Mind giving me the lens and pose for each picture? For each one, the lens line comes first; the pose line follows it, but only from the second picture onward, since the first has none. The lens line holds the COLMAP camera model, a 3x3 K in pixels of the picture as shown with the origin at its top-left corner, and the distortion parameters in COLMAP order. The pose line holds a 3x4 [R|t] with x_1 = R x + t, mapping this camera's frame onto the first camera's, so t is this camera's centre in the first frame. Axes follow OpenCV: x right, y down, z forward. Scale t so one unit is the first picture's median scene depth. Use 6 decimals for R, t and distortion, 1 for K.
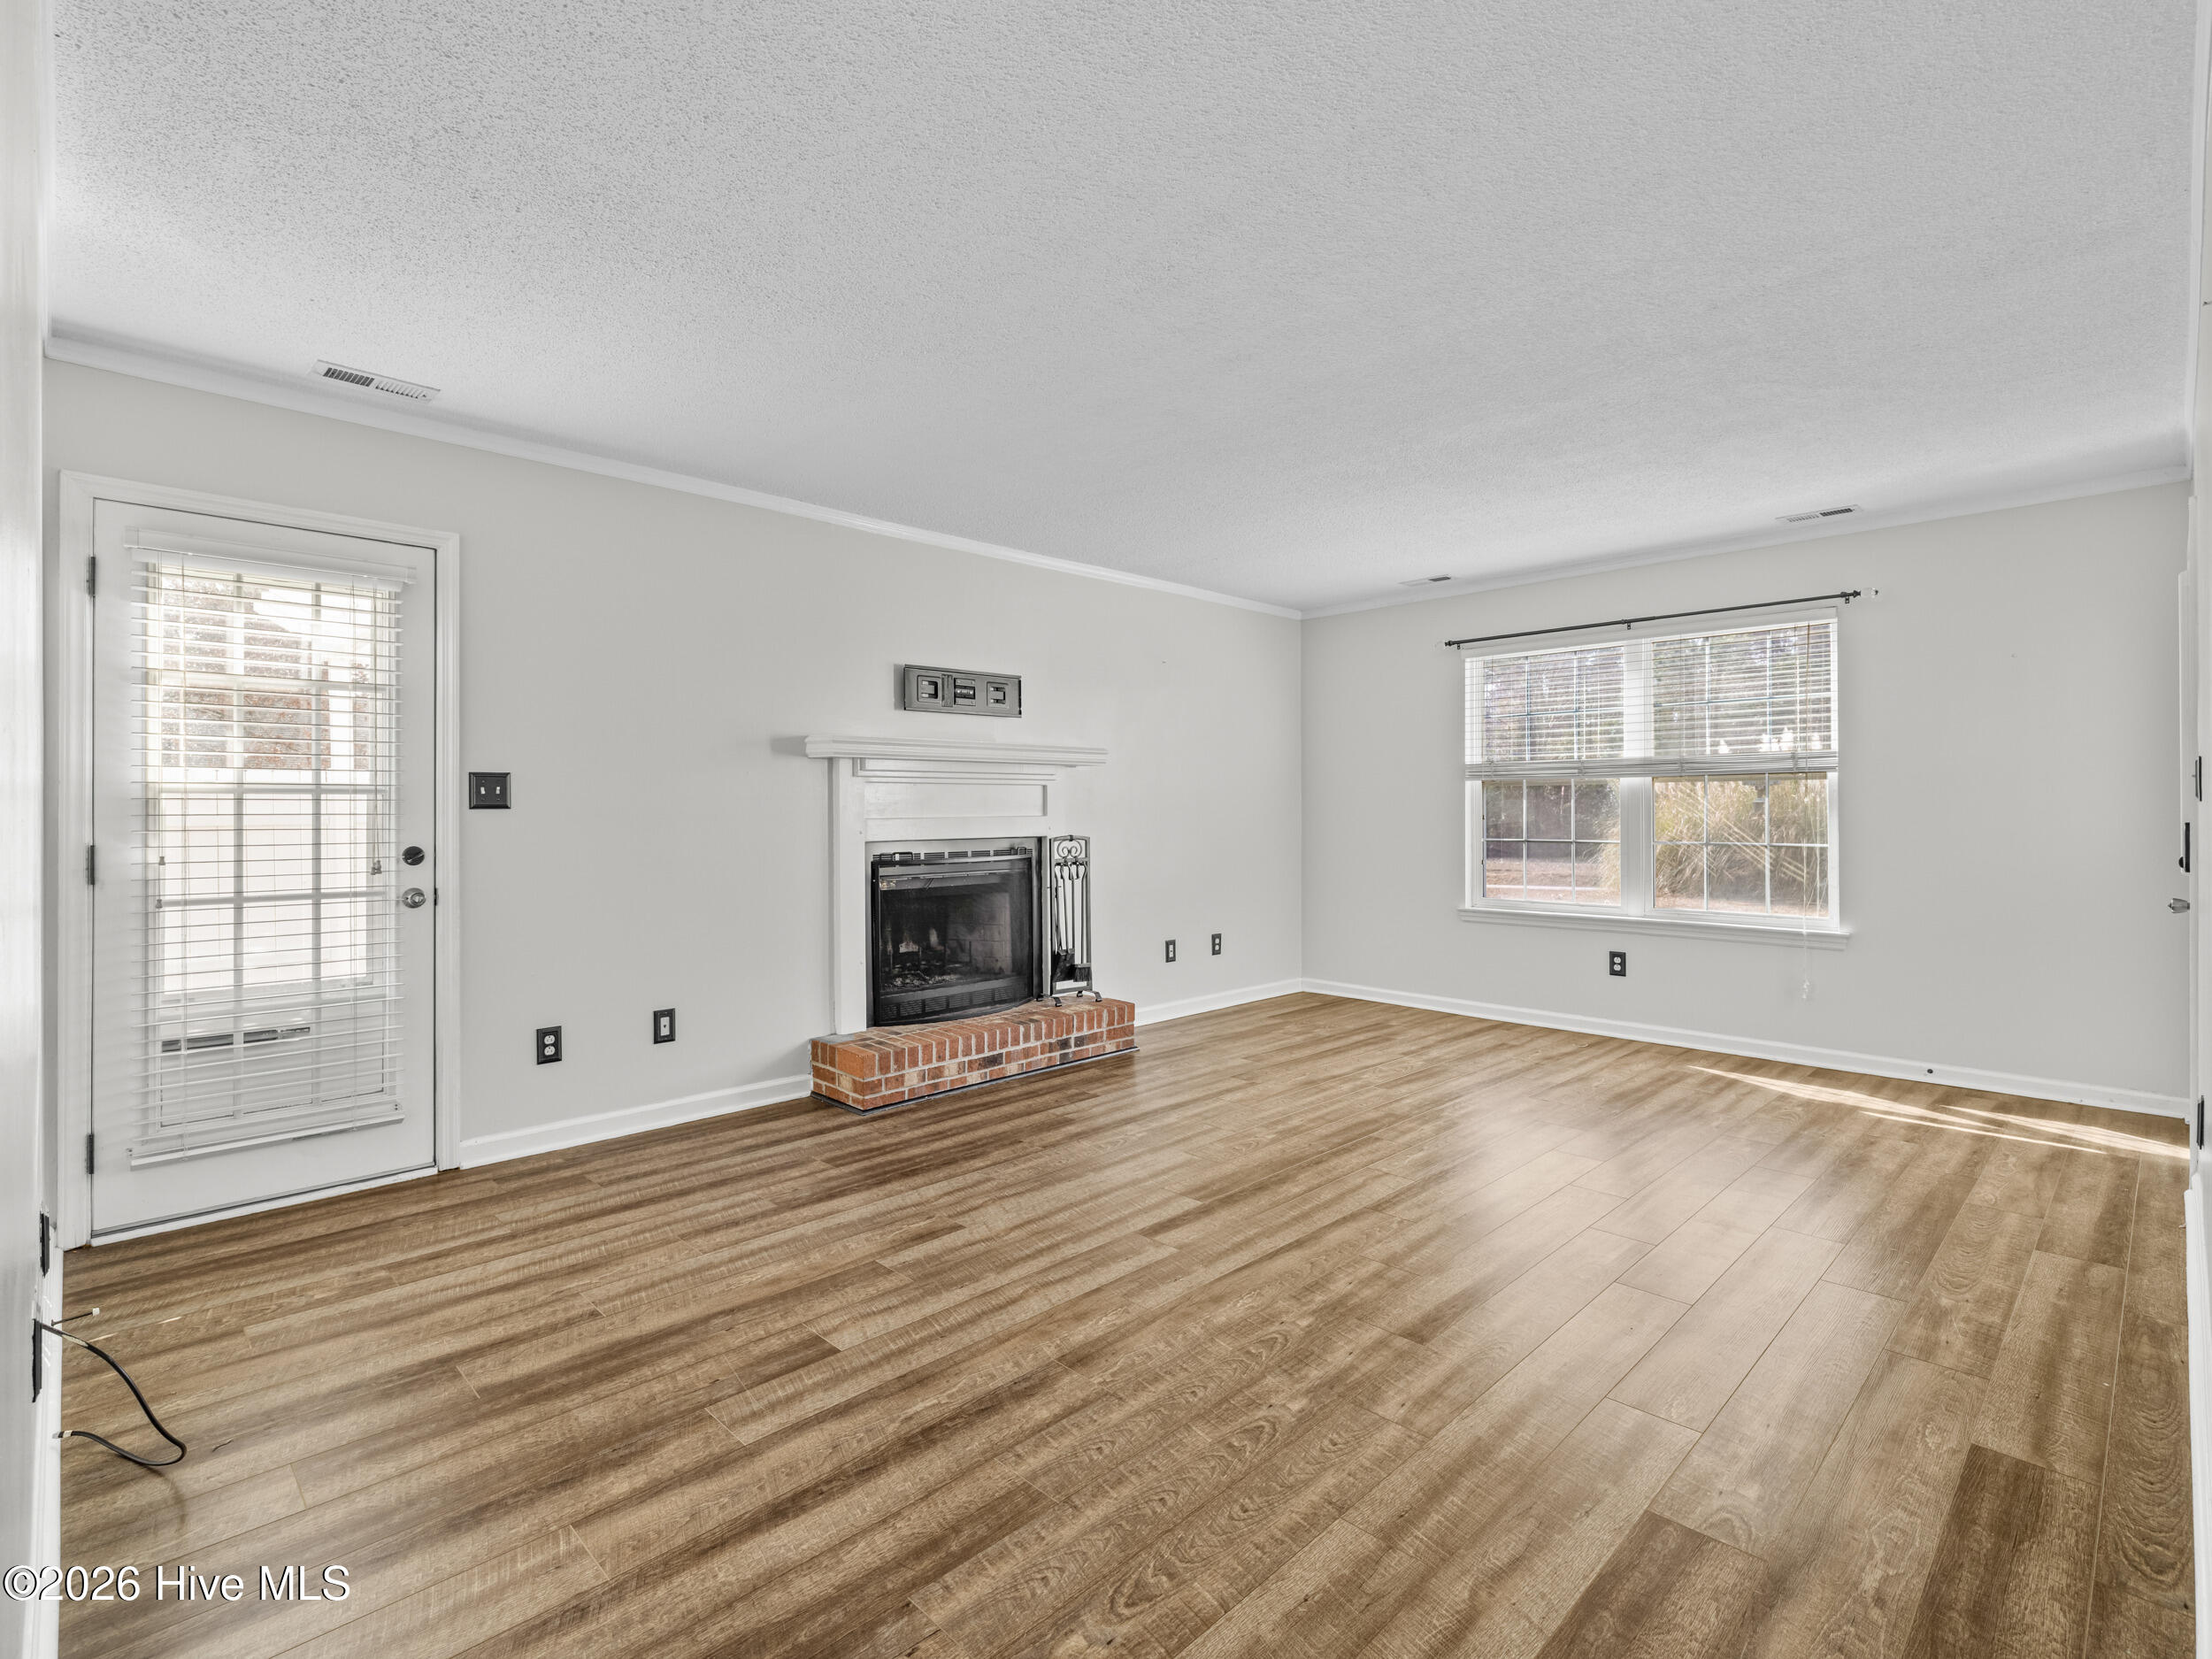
lens RADIAL K [[1049.7, 0, 1119.5], [0, 1049.7, 810.5], [0, 0, 1]] dist [0.001092, 0.000374]
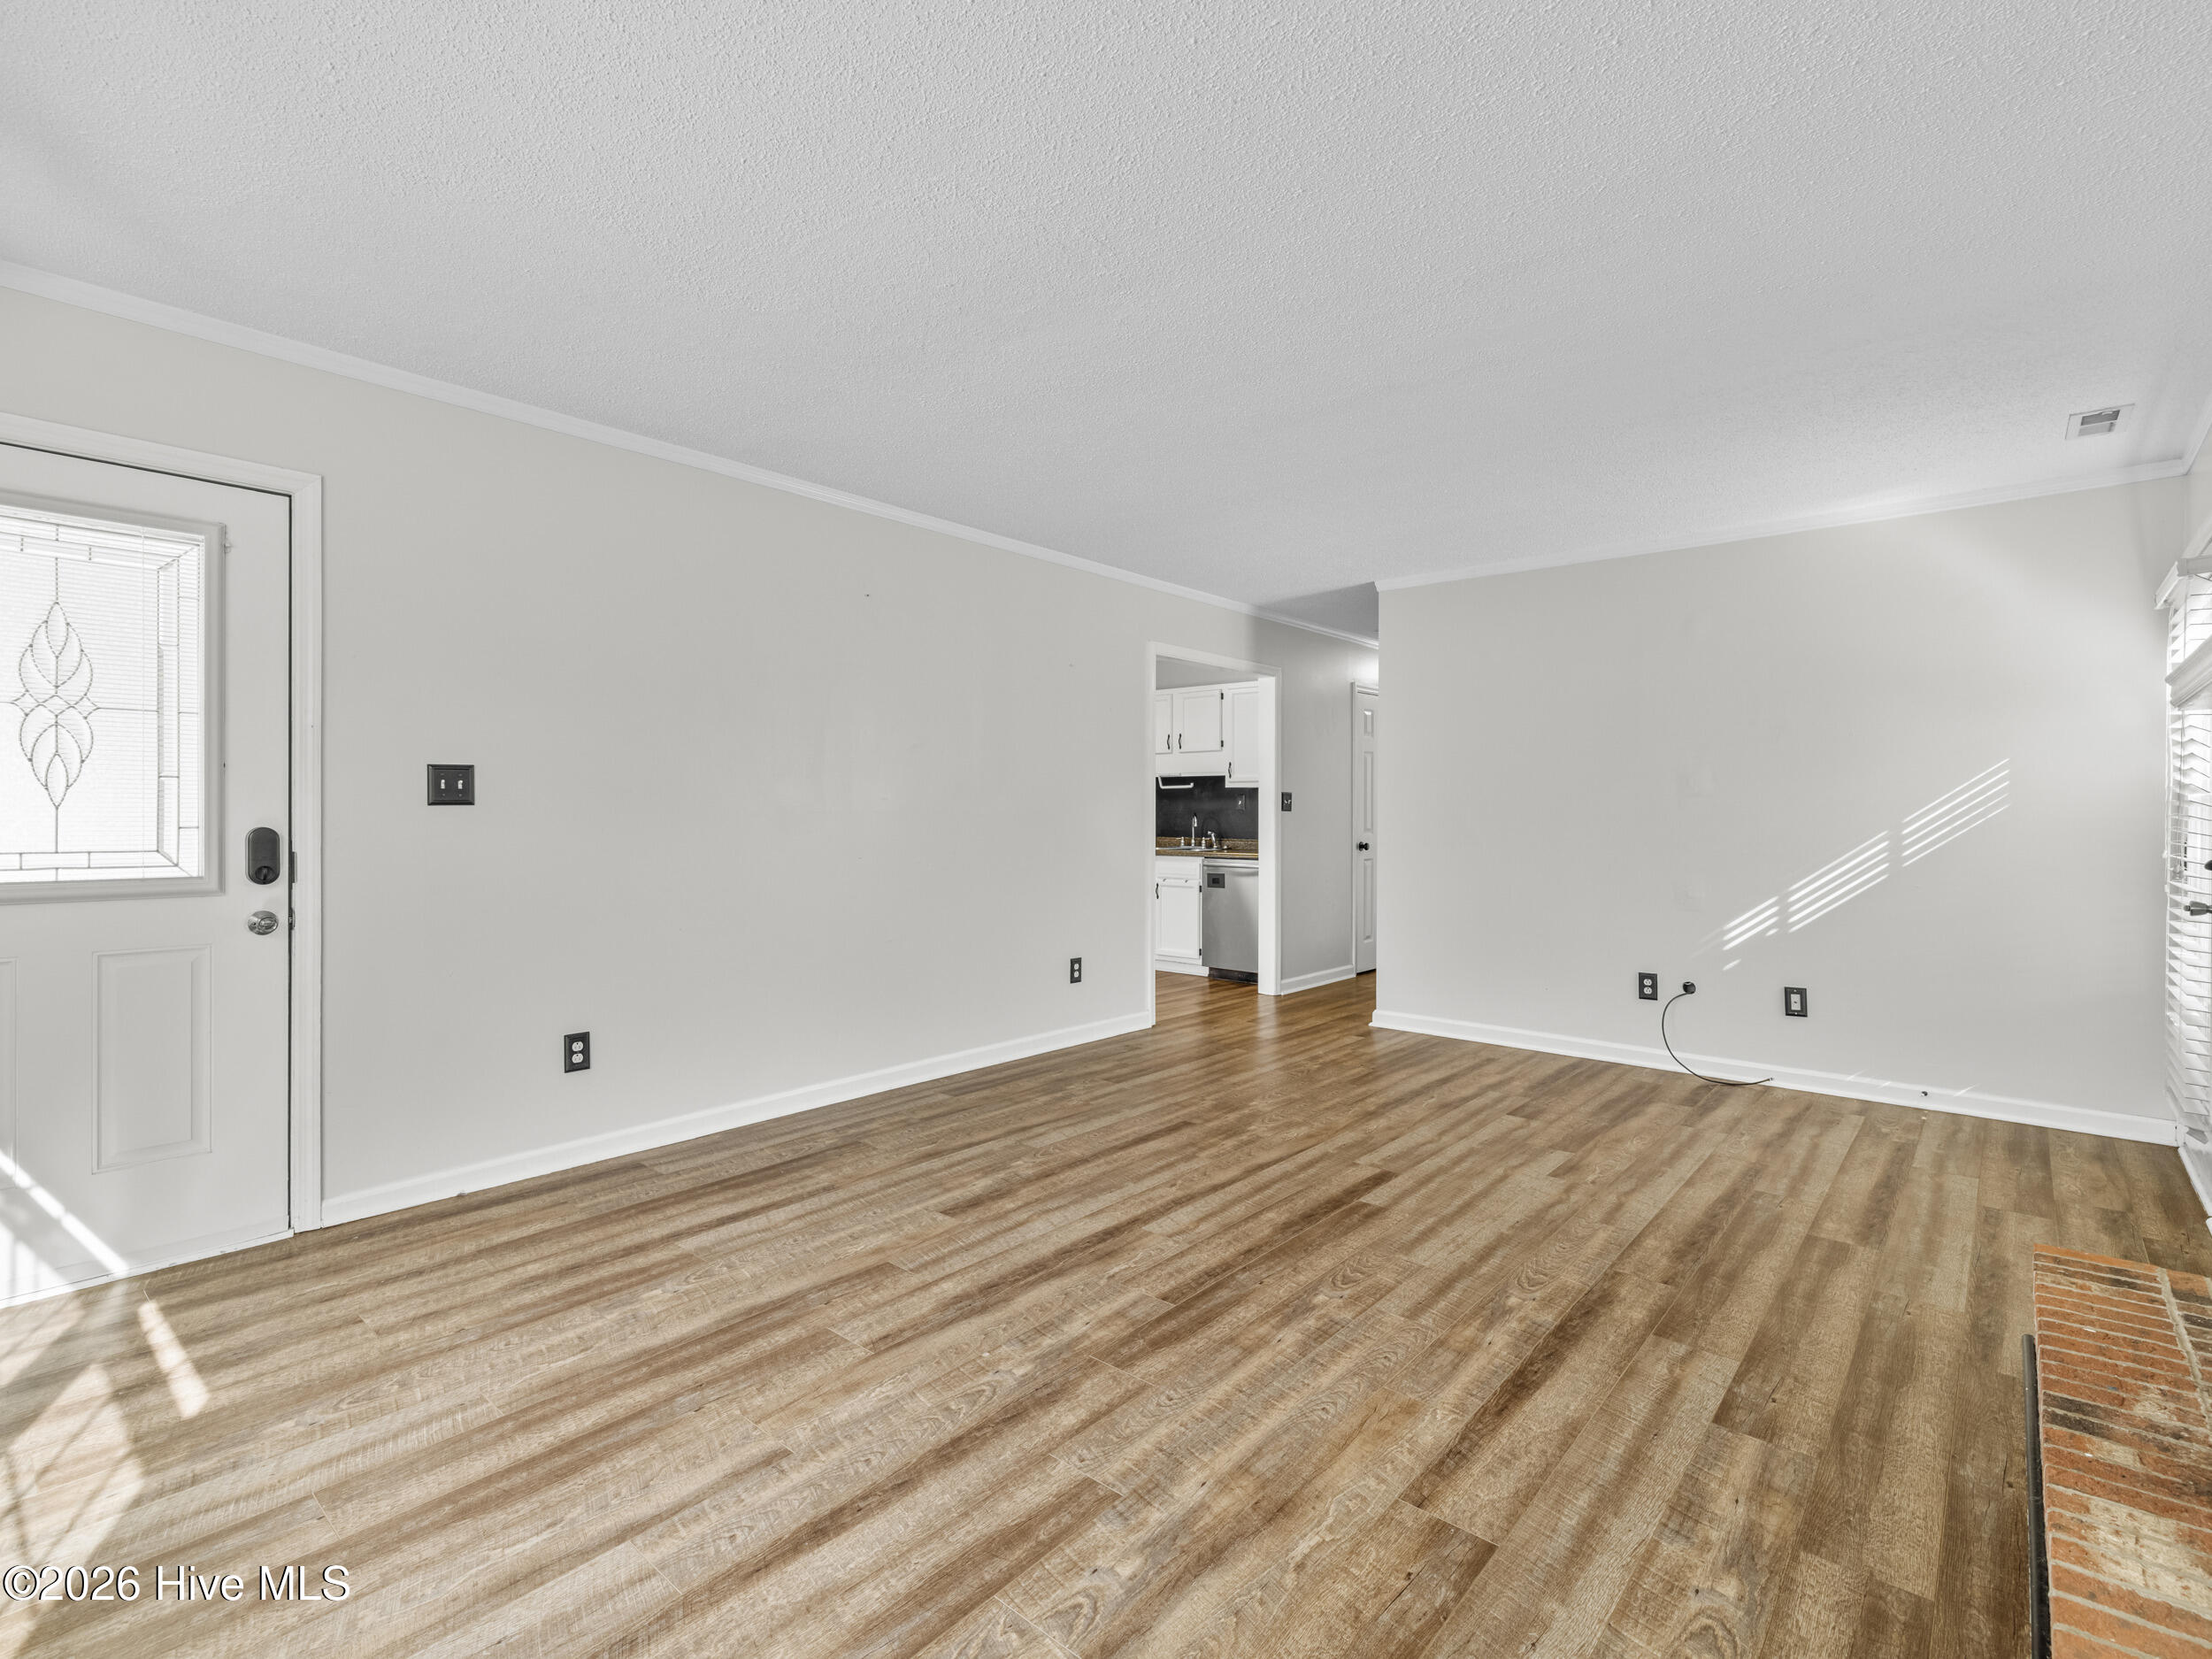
lens RADIAL K [[1049.7, 0, 1108.3], [0, 1049.7, 819.3], [0, 0, 1]] dist [0.001092, 0.000374]
pose [[-0.997573, 0.000056, -0.069634, 0.339448], [-0.000439, 0.999975, 0.007092, -0.002318], [0.069633, 0.007105, -0.997547, 1.725361]]
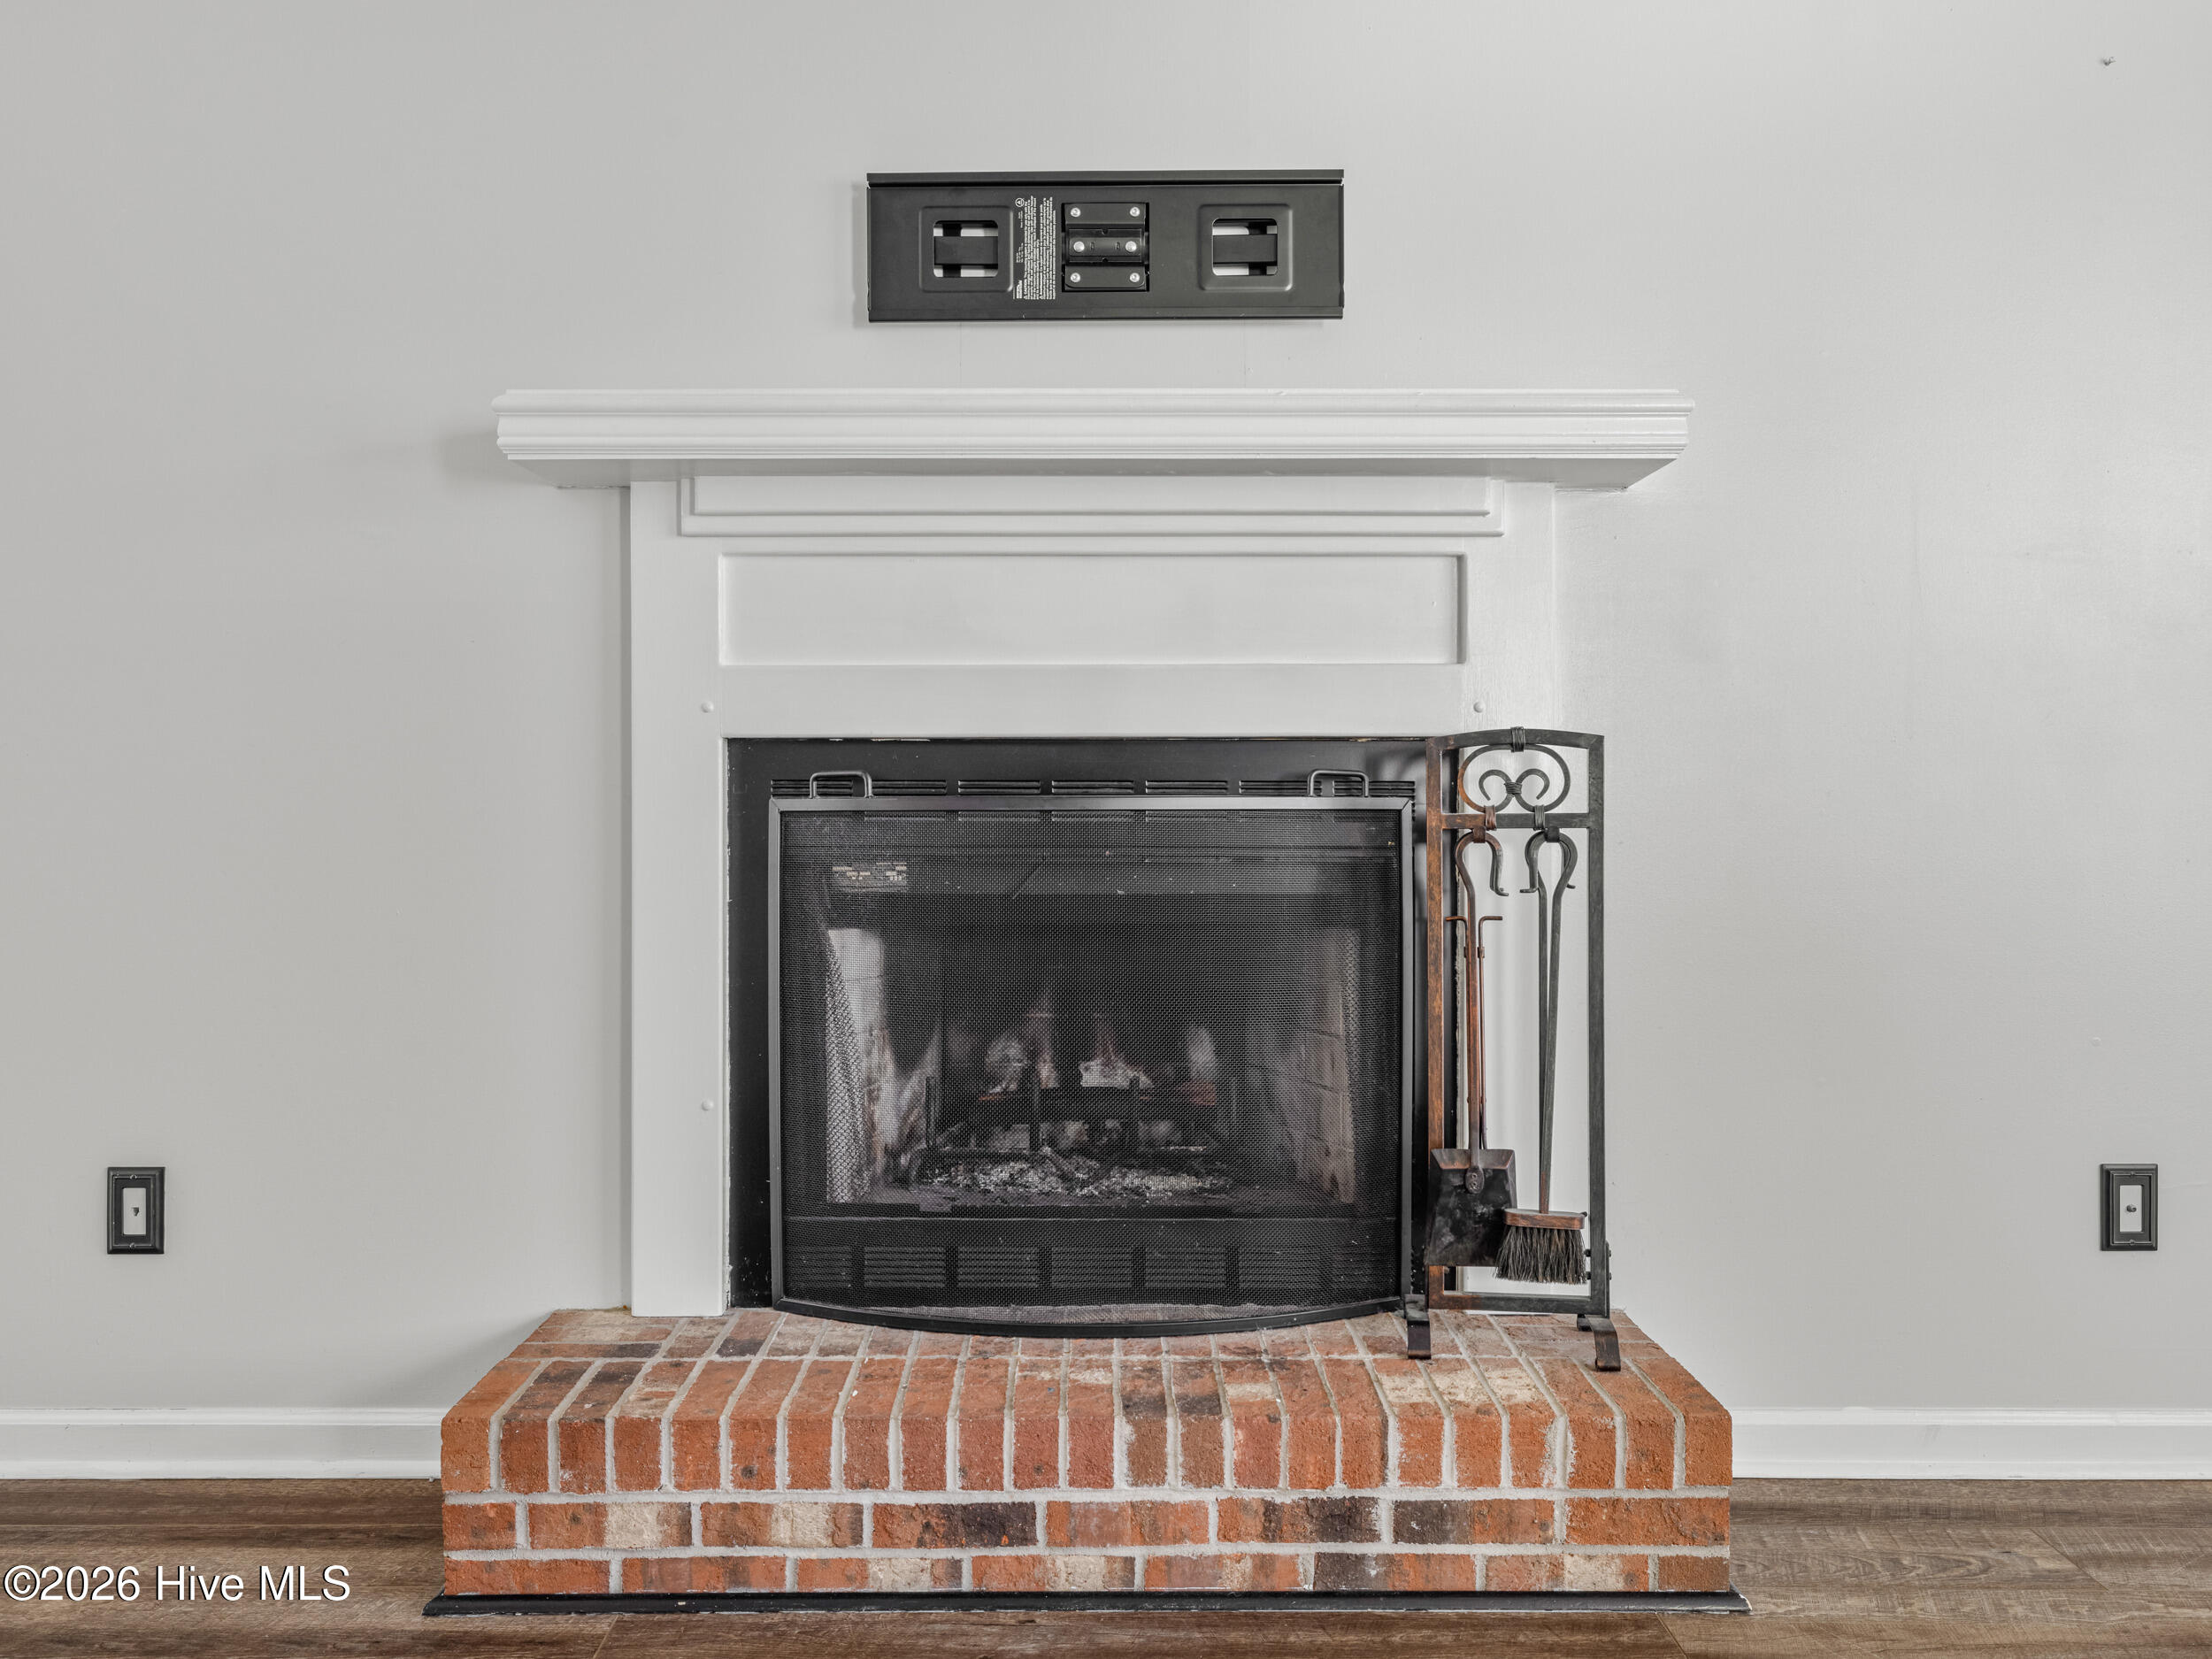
lens RADIAL K [[1727.5, 0, 1108.9], [0, 1727.5, 817.9], [0, 0, 1]] dist [-0.002834, -0.003547]
pose [[0.710003, 0.010223, -0.704125, 0.271475], [-0.005251, 0.999944, 0.009224, 0.061844], [0.704179, -0.002852, 0.710017, 0.877184]]
